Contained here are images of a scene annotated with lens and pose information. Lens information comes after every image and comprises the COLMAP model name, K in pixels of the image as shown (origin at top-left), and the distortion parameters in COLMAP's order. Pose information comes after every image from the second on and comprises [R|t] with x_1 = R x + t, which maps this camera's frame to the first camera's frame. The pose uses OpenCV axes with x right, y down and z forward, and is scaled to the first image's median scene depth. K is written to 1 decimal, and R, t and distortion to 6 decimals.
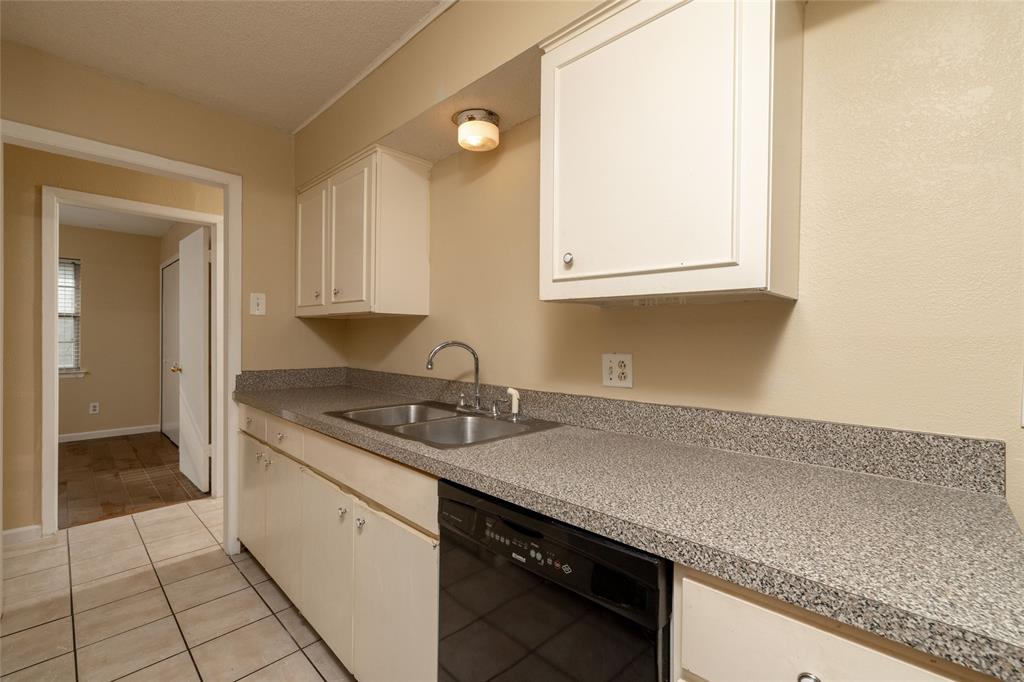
lens RADIAL K [[439.3, 0, 508.6], [0, 439.3, 338.9], [0, 0, 1]] dist [-0.001712, 0.001648]
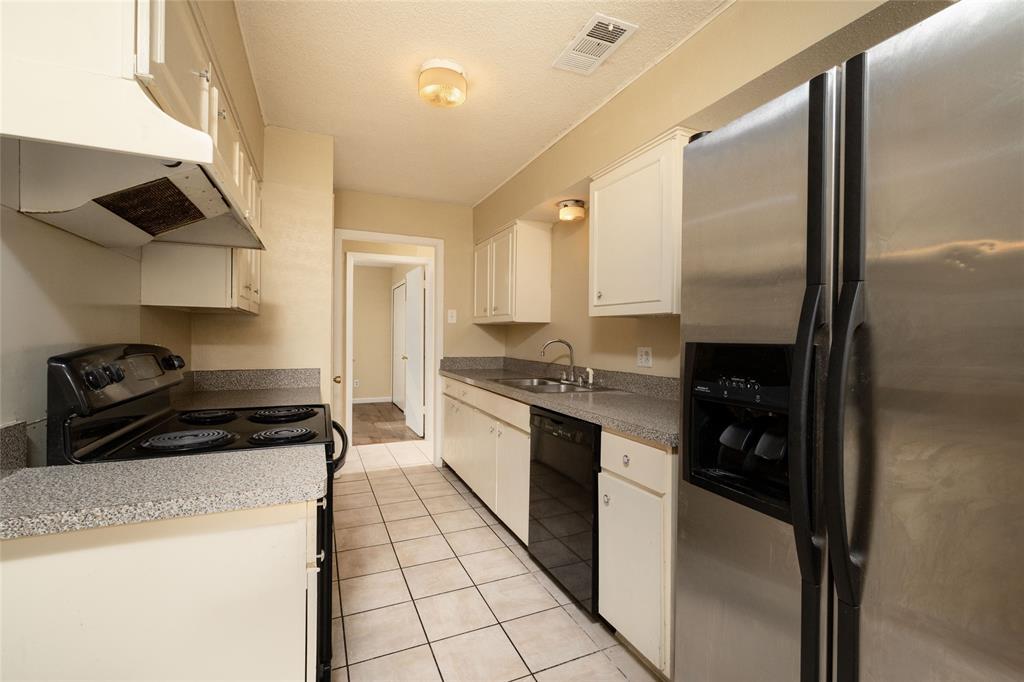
lens RADIAL K [[439.3, 0, 507.5], [0, 439.3, 338.7], [0, 0, 1]] dist [-0.001712, 0.001648]
pose [[0.925581, 0.003650, -0.378532, 0.297301], [-0.004250, 0.999991, -0.000751, 0.004699], [0.378526, 0.002304, 0.925588, -0.542585]]
